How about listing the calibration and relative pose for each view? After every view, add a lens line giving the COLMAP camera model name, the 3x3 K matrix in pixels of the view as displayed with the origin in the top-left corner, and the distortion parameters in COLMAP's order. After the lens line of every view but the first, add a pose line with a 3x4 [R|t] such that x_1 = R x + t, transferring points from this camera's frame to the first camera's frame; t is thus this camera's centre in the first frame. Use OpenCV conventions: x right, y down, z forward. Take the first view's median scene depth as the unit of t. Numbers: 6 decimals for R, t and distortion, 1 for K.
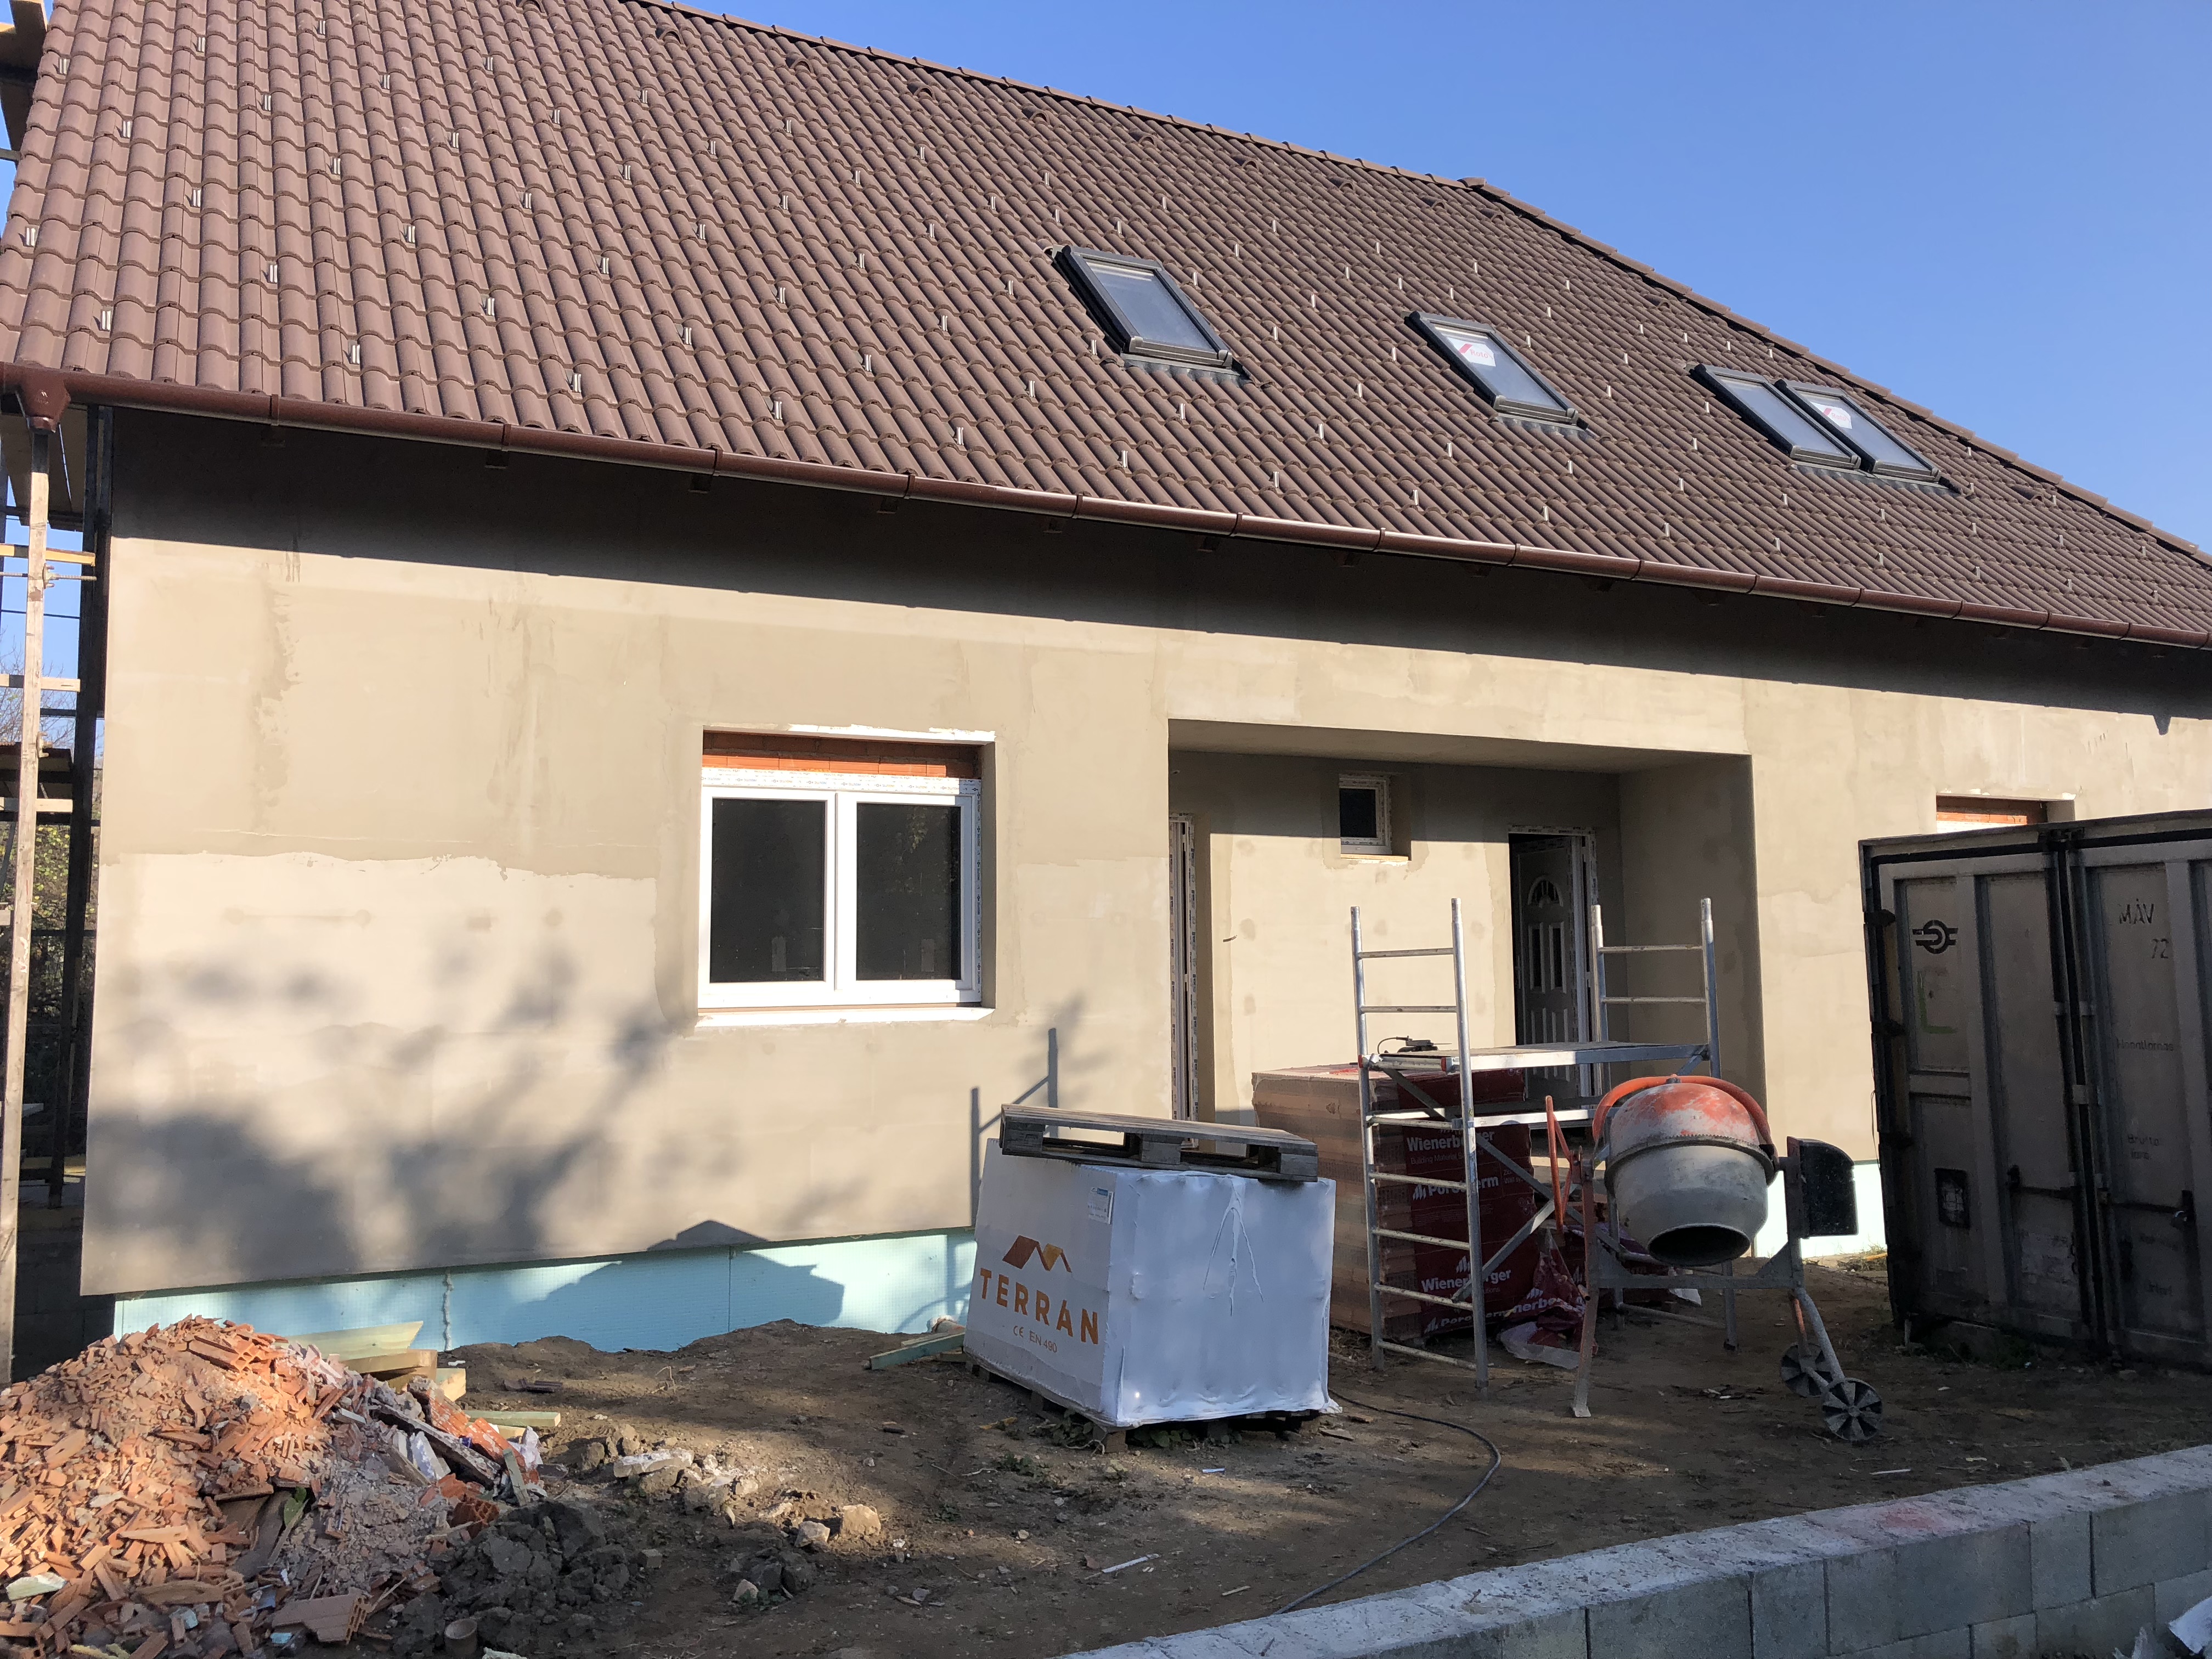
lens RADIAL K [[1814.9, 0, 1059.6], [0, 1814.9, 822.7], [0, 0, 1]] dist [0.032659, -0.030619]
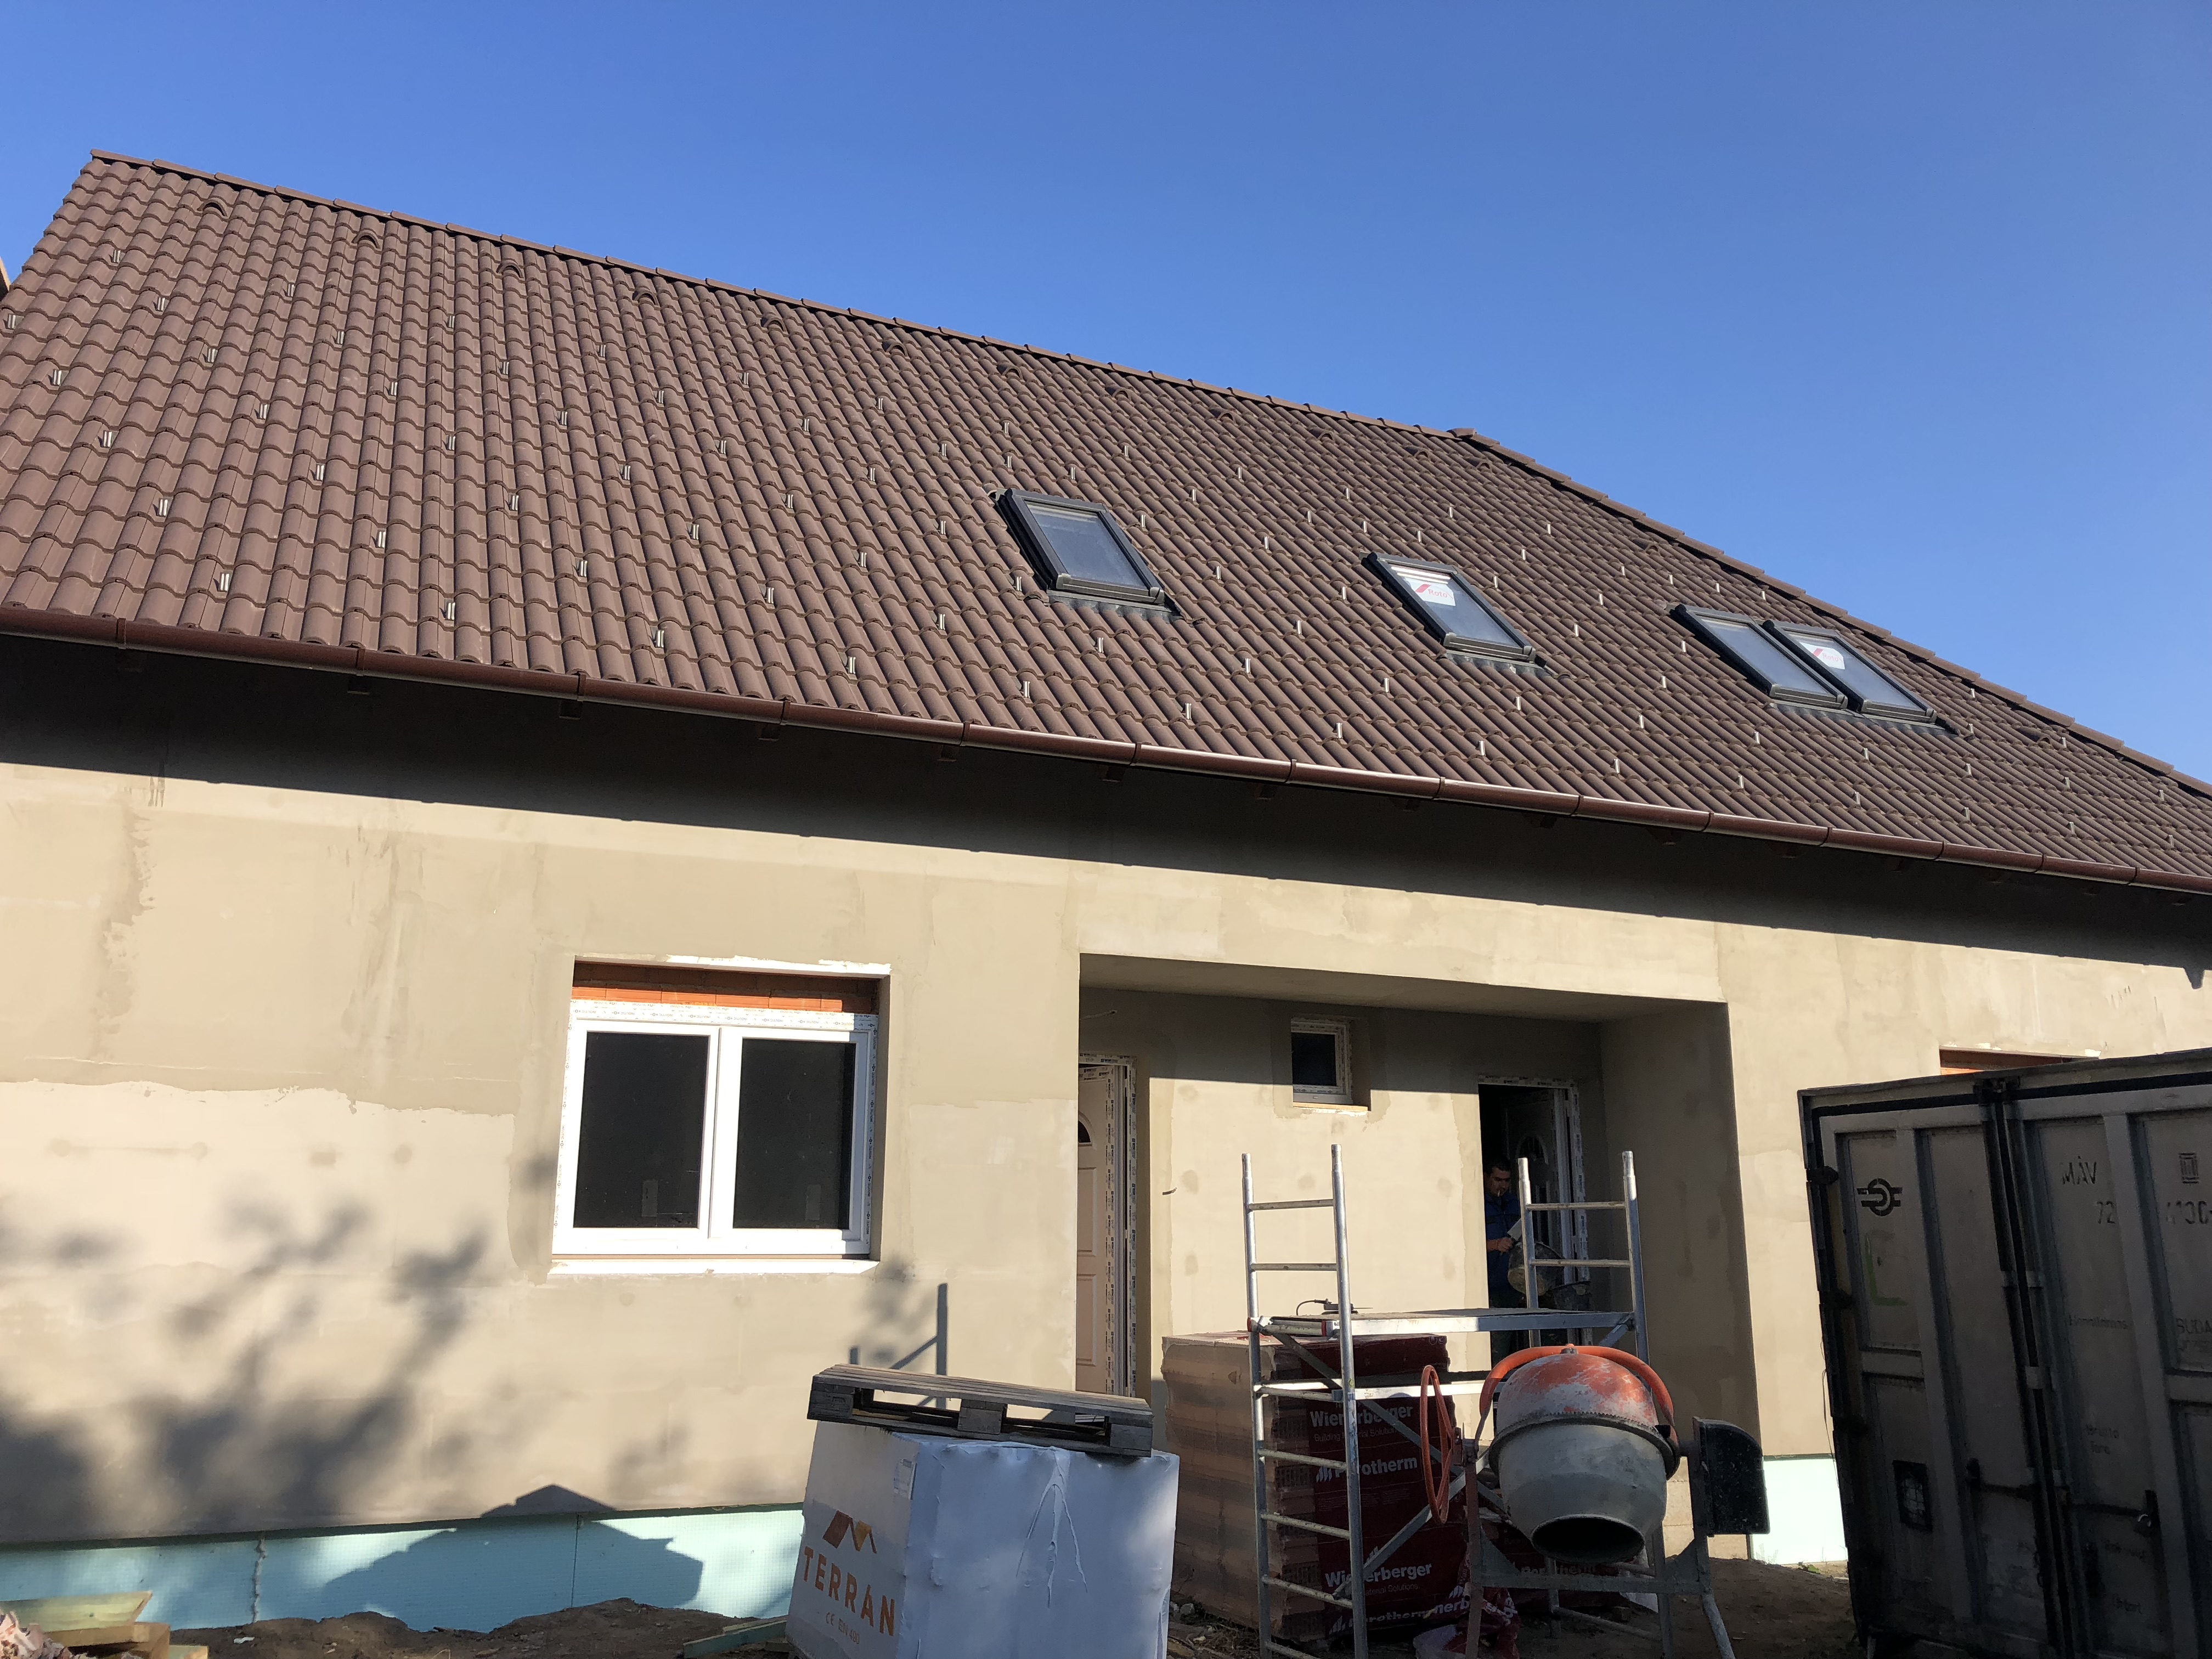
lens RADIAL K [[1814.9, 0, 1059.8], [0, 1814.9, 826.2], [0, 0, 1]] dist [0.032659, -0.030619]
pose [[0.998227, 0.003684, -0.059407, 0.118856], [-0.011806, 0.990506, -0.136958, 0.008060], [0.058339, 0.137417, 0.988794, 0.040895]]
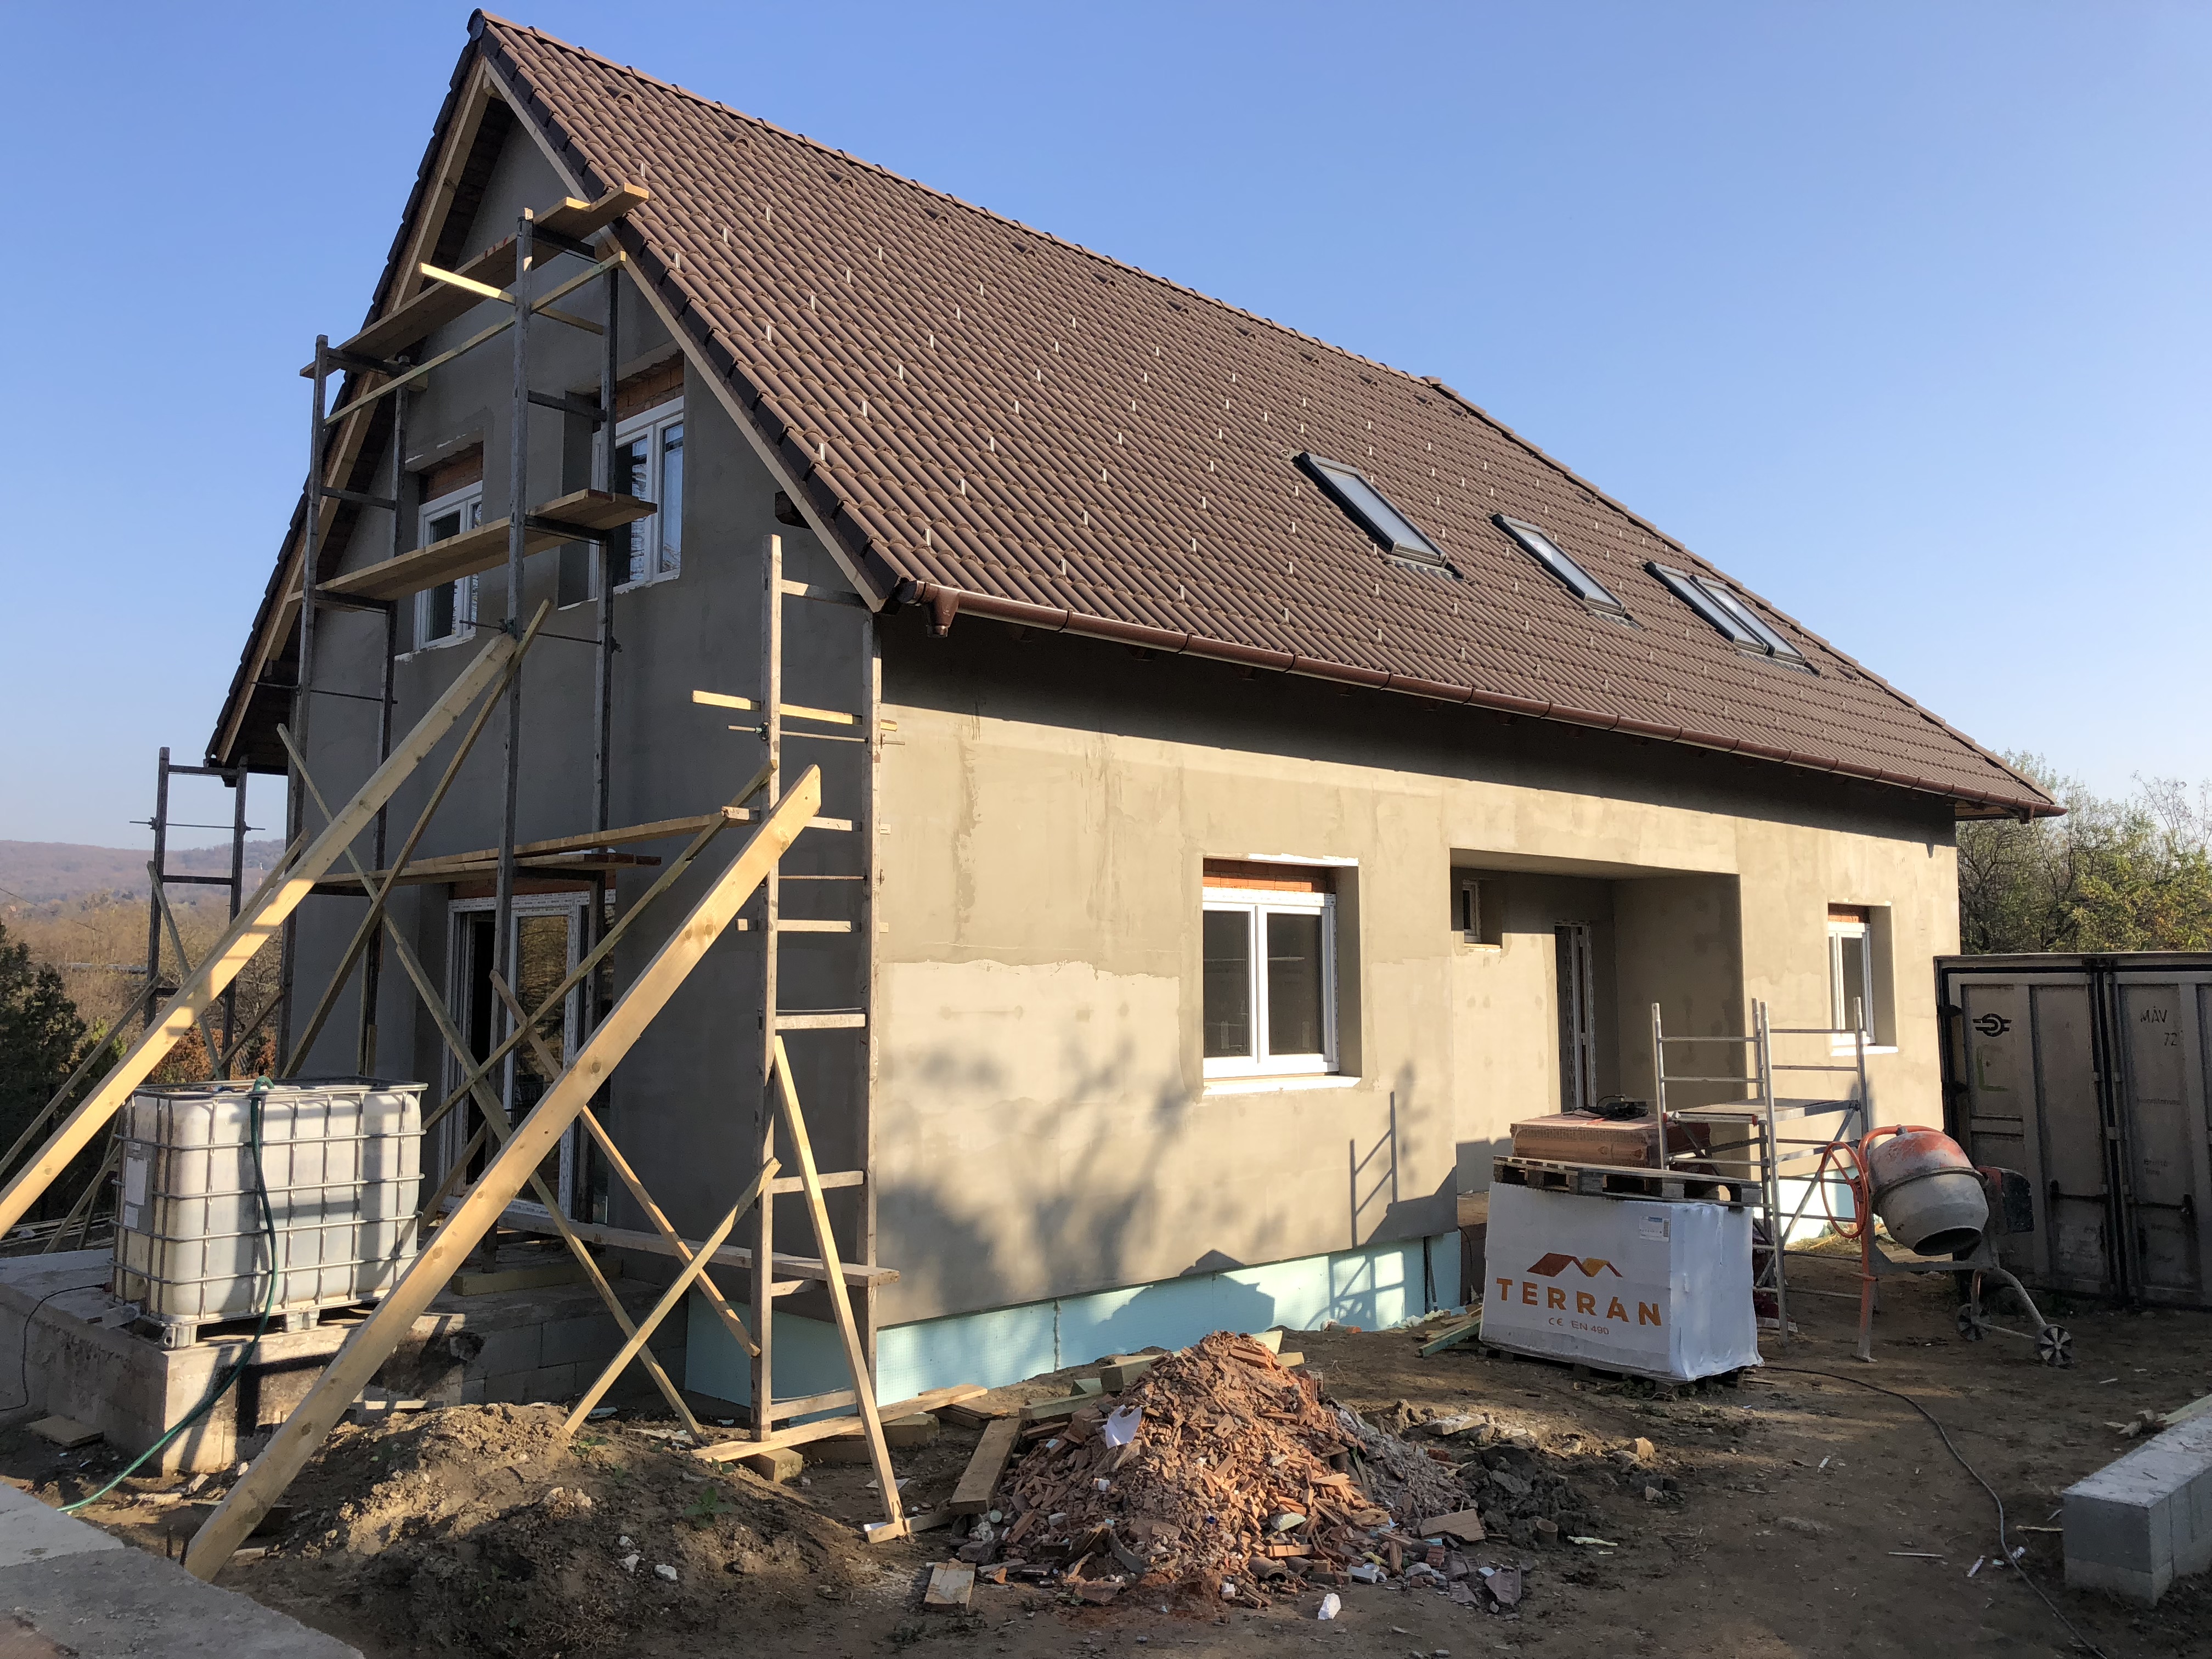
lens RADIAL K [[1814.9, 0, 1085.7], [0, 1814.9, 826.3], [0, 0, 1]] dist [0.032659, -0.030619]
pose [[0.950699, 0.033662, 0.308283, -0.654842], [-0.031875, 0.999433, -0.010832, -0.056556], [-0.308473, 0.000471, 0.951233, -0.166409]]
